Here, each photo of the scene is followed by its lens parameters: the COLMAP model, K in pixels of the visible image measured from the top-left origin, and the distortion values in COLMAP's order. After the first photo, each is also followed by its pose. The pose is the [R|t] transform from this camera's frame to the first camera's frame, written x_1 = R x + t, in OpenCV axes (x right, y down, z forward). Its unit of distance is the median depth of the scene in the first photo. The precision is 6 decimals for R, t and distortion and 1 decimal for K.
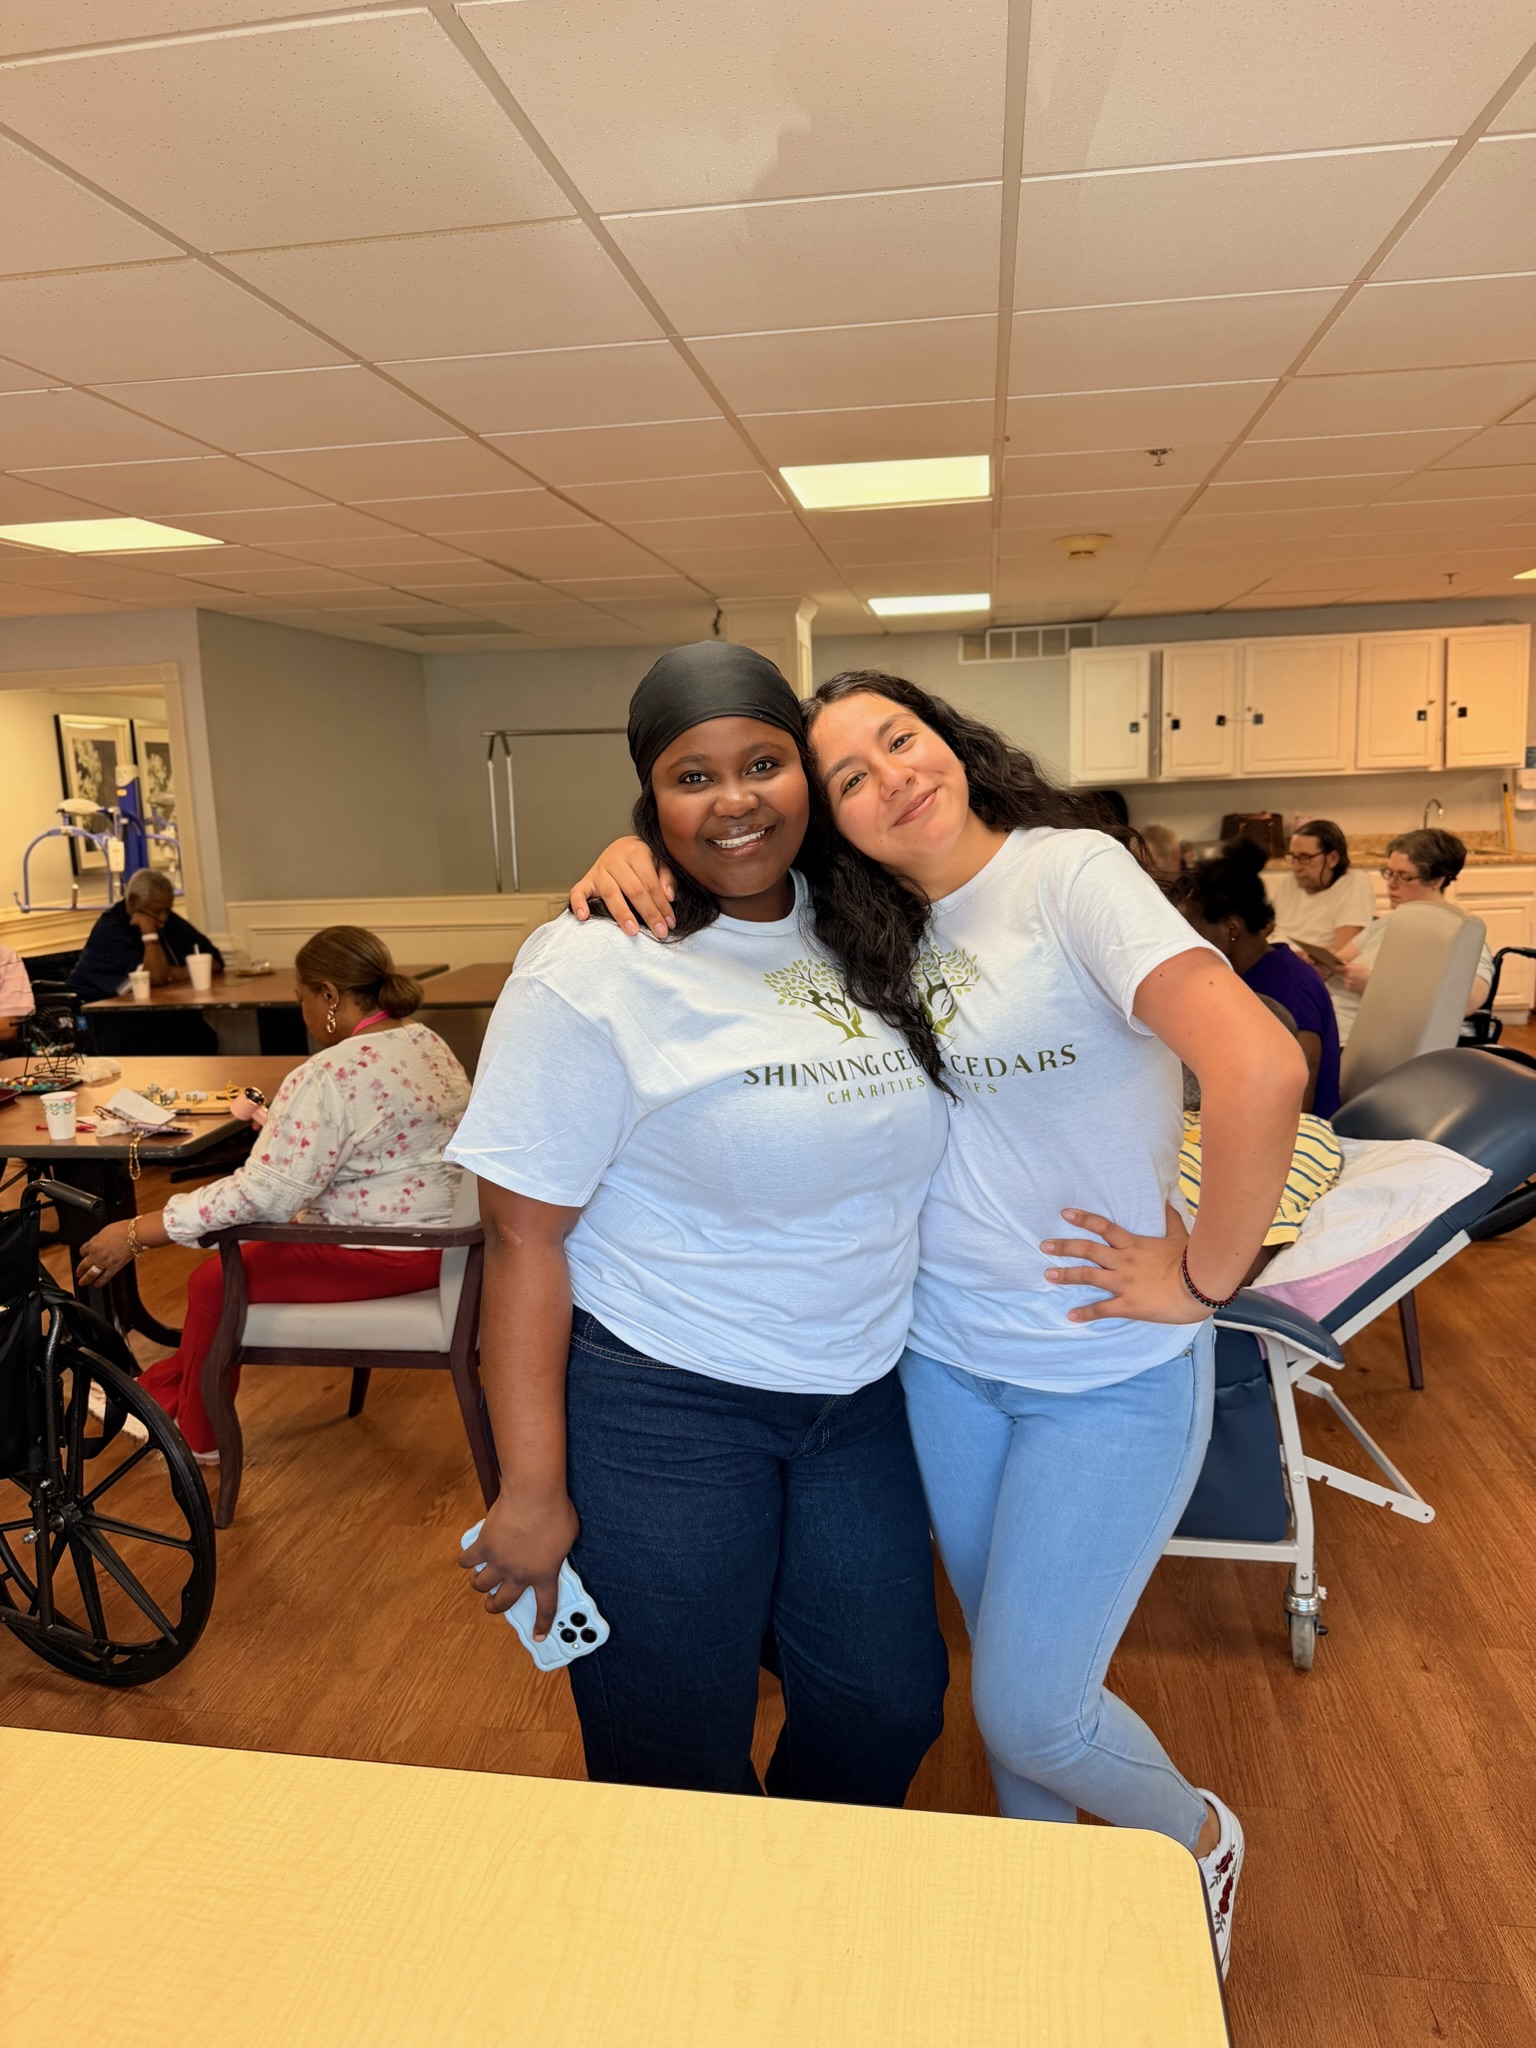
lens RADIAL K [[1458.0, 0, 740.2], [0, 1458.0, 1060.0], [0, 0, 1]] dist [0.047893, -0.070085]
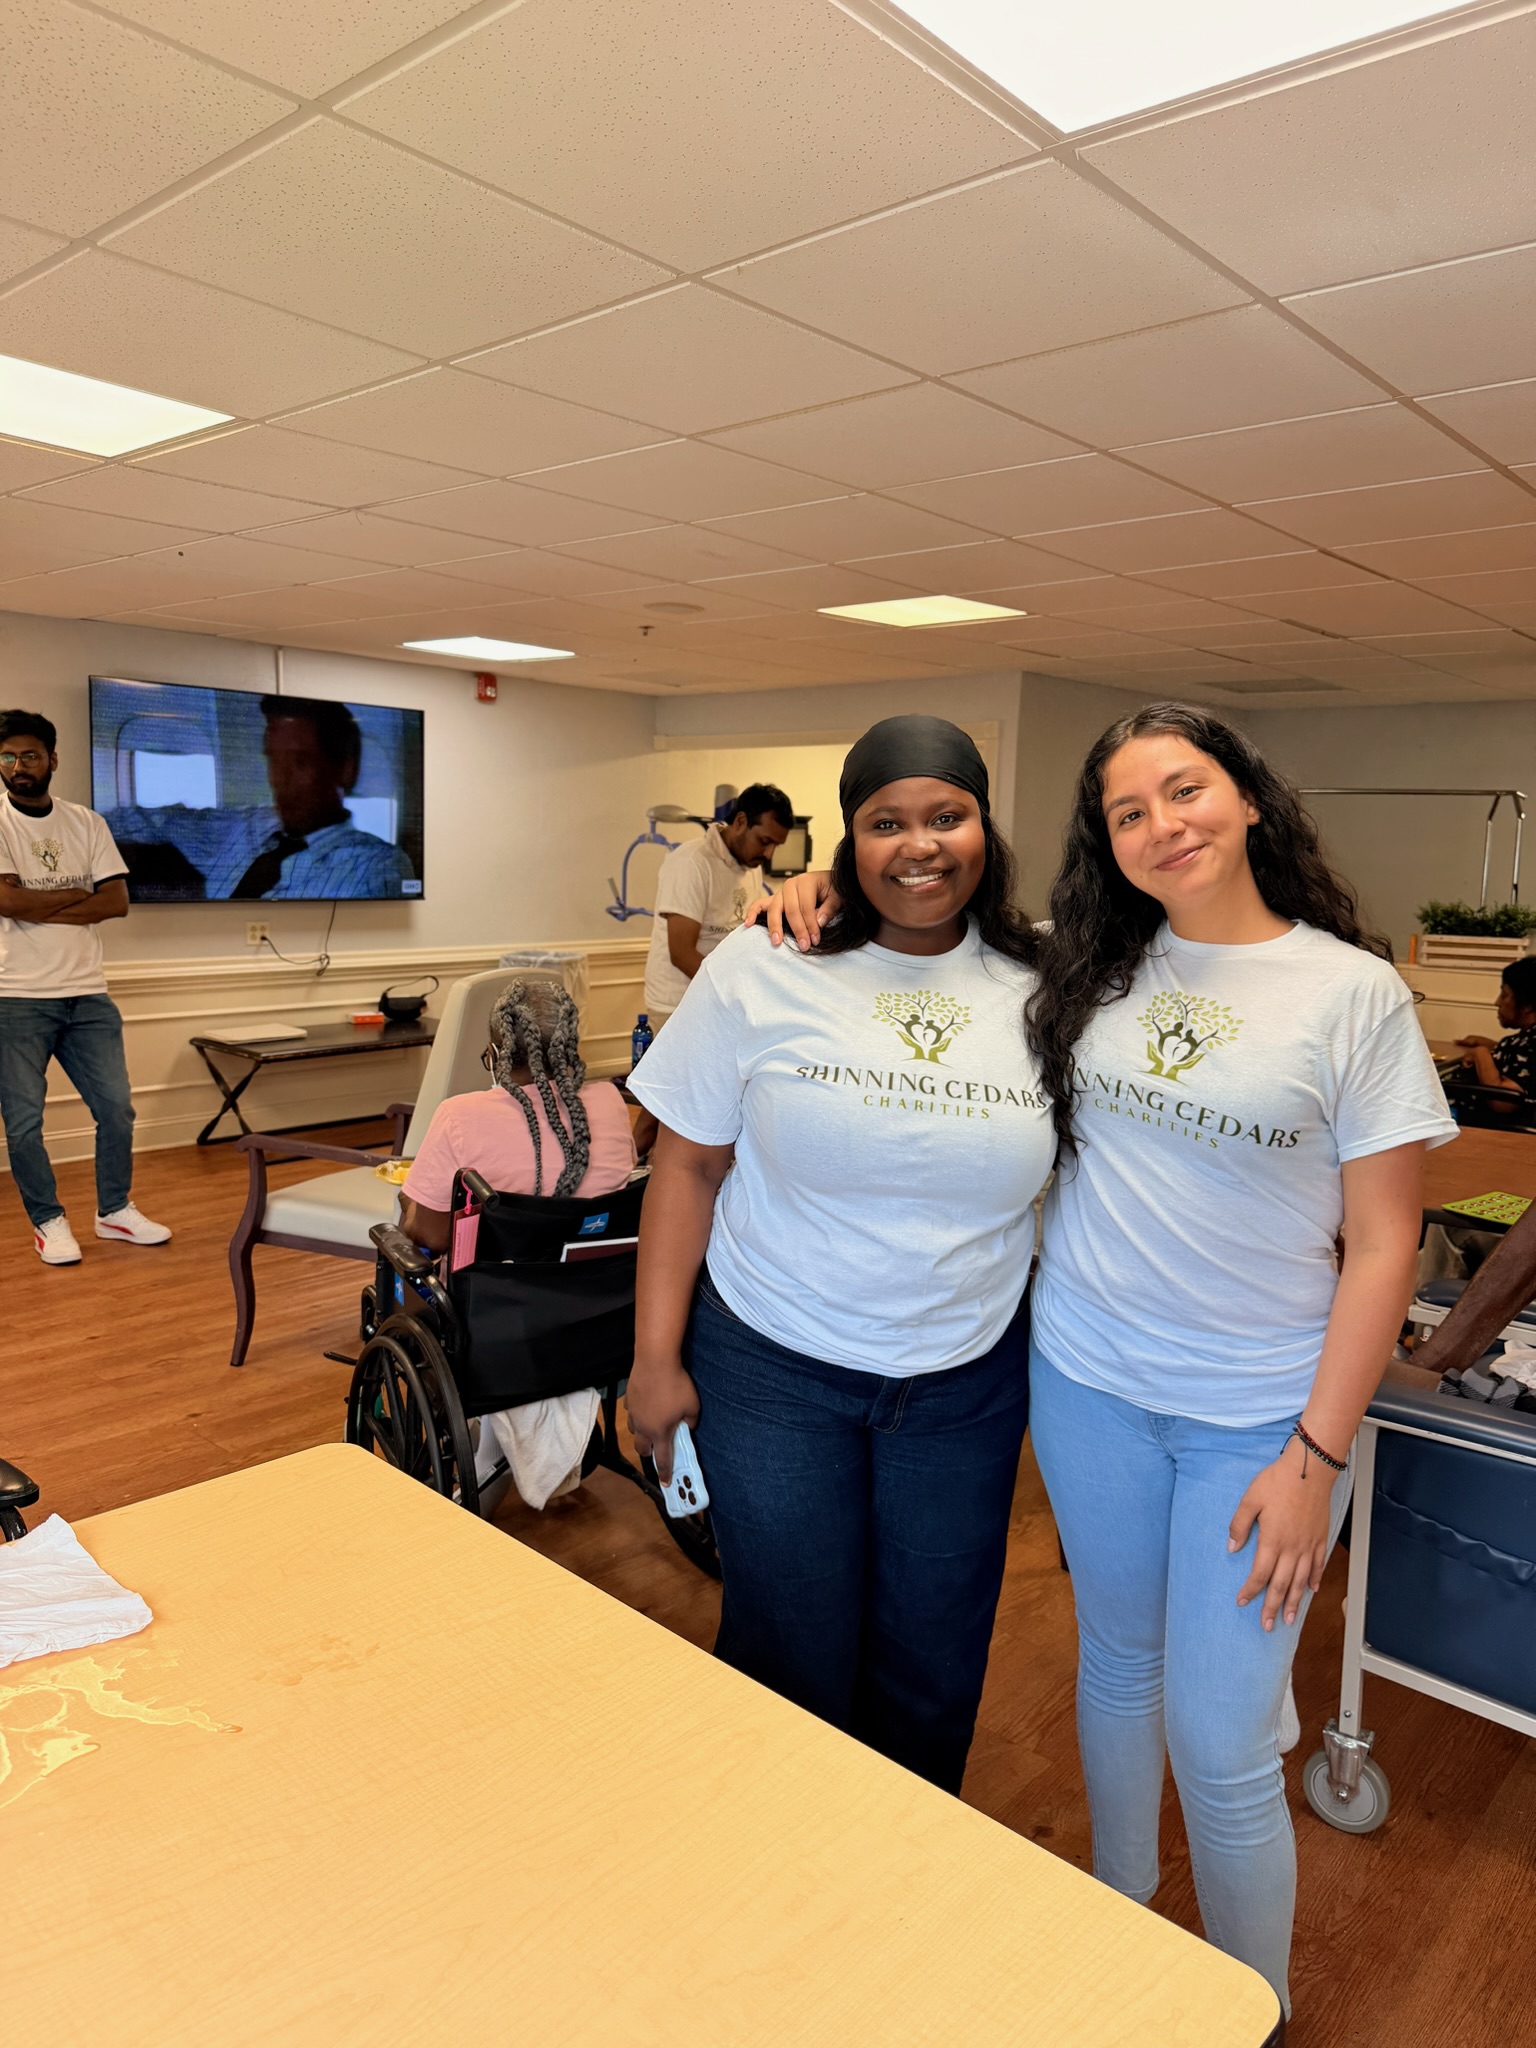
lens RADIAL K [[1450.1, 0, 768.1], [0, 1450.1, 1012.5], [0, 0, 1]] dist [0.007760, -0.019618]
pose [[0.847633, 0.110284, -0.518994, 0.176627], [-0.143627, 0.989332, -0.024347, -0.001488], [0.510773, 0.095180, 0.854431, -0.006216]]
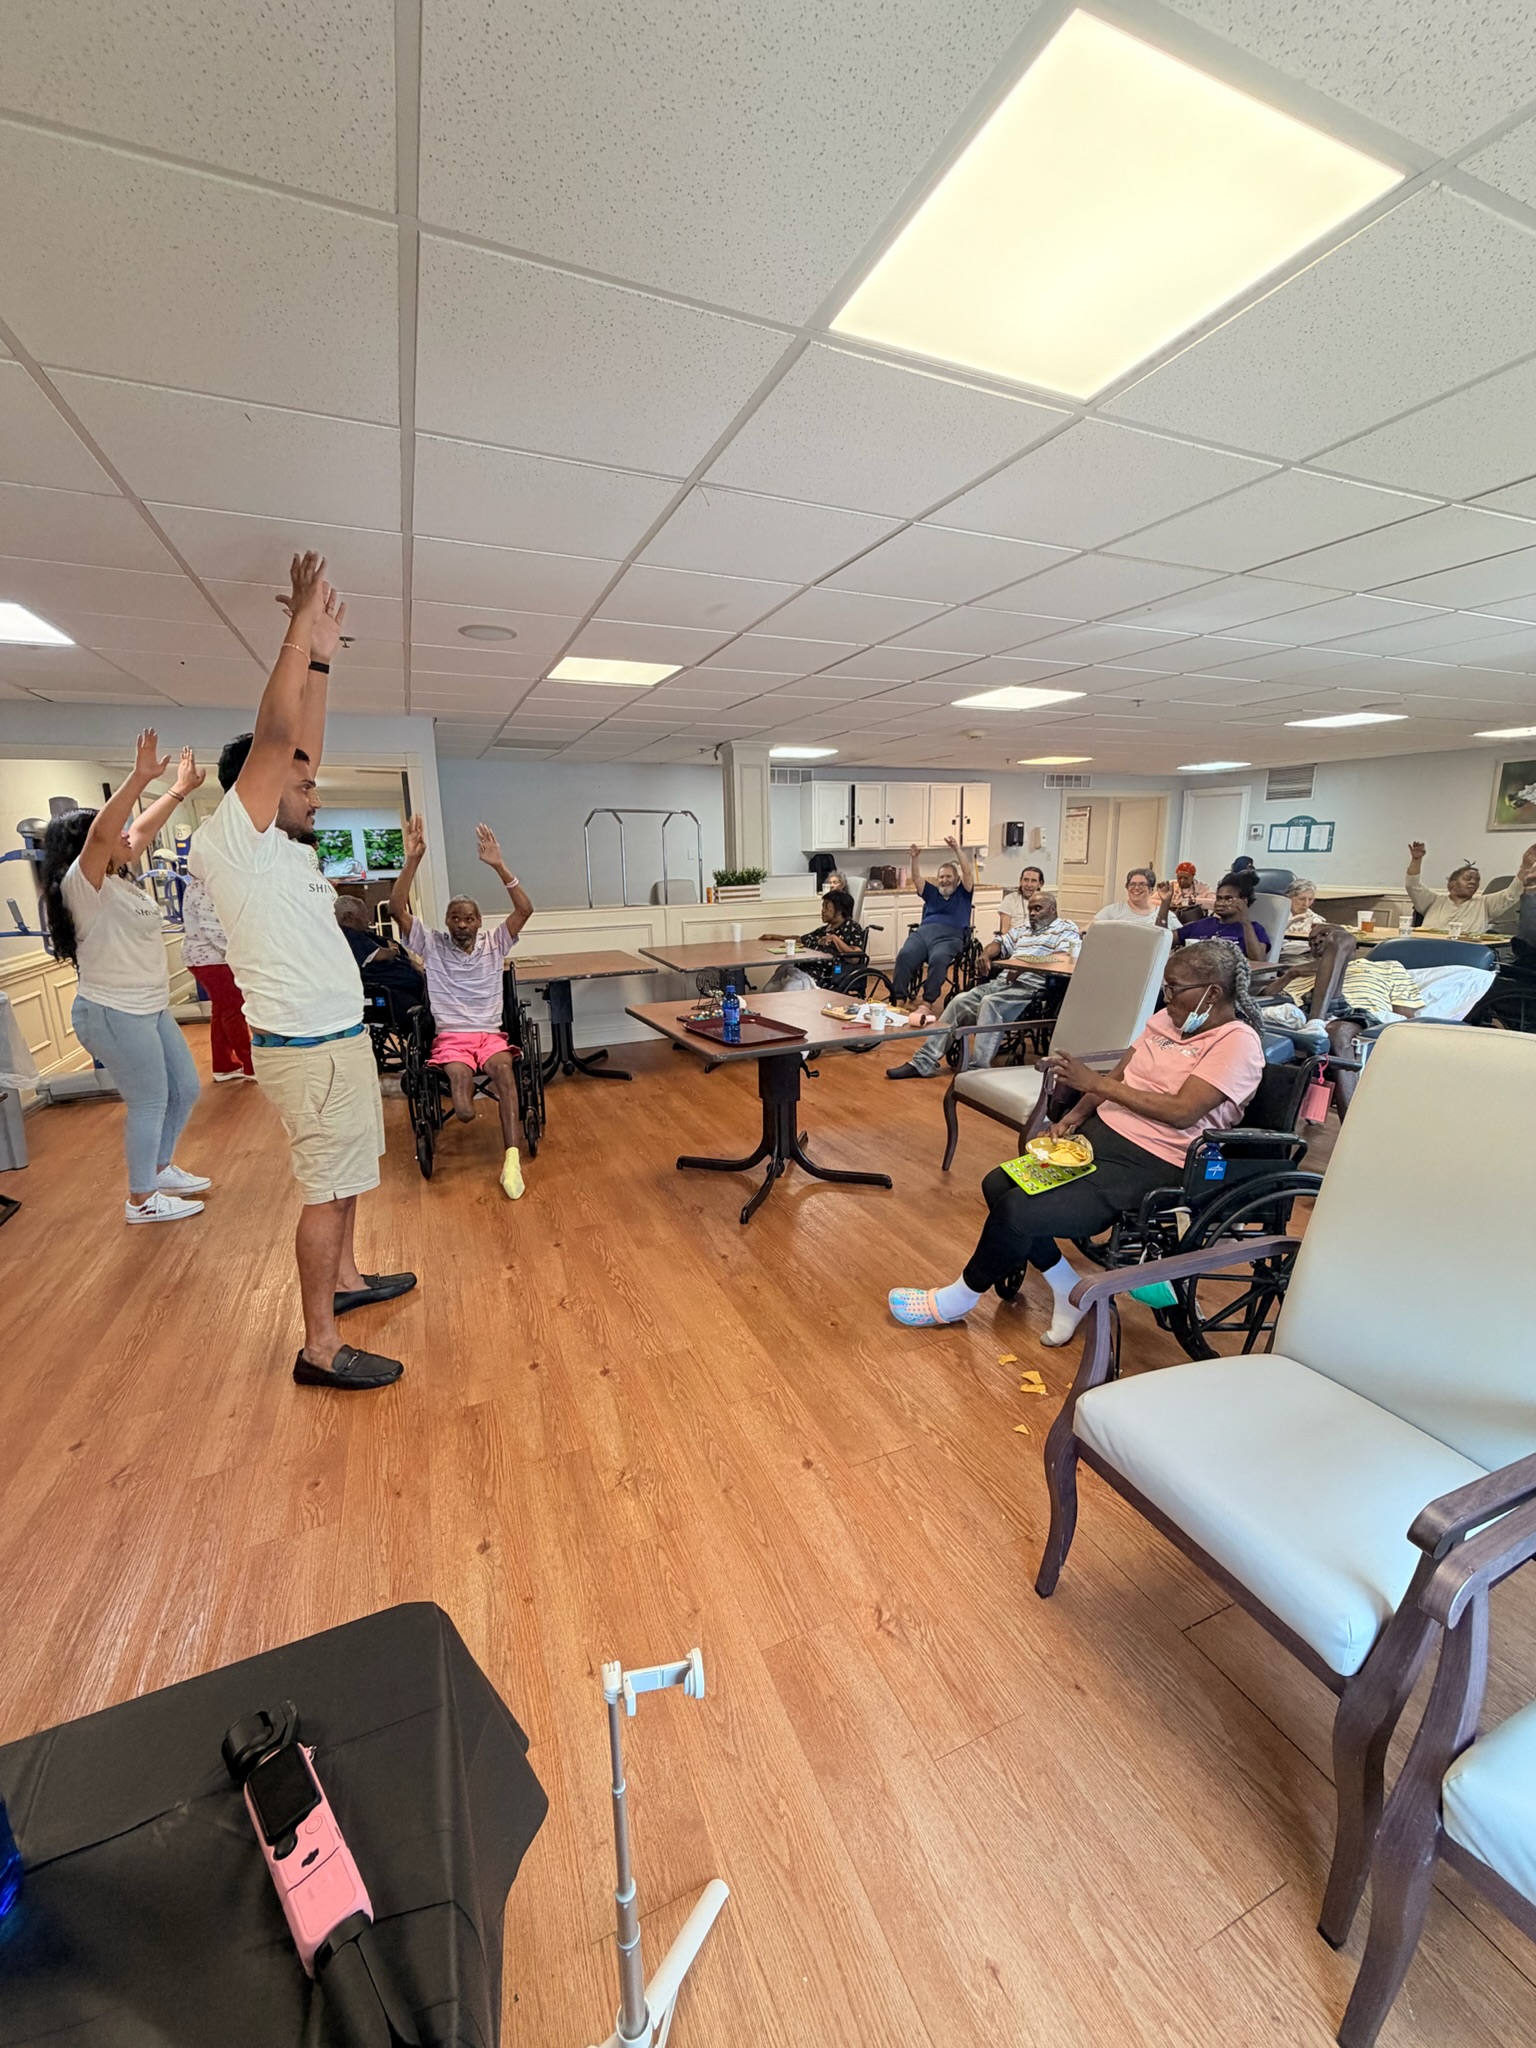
lens RADIAL K [[807.3, 0, 769.3], [0, 807.3, 1032.9], [0, 0, 1]] dist [0.000456, 0.000060]
pose [[0.837443, -0.101471, 0.537021, -1.605666], [0.086060, 0.994838, 0.053773, -0.015060], [-0.539706, 0.001184, 0.841853, 0.381079]]
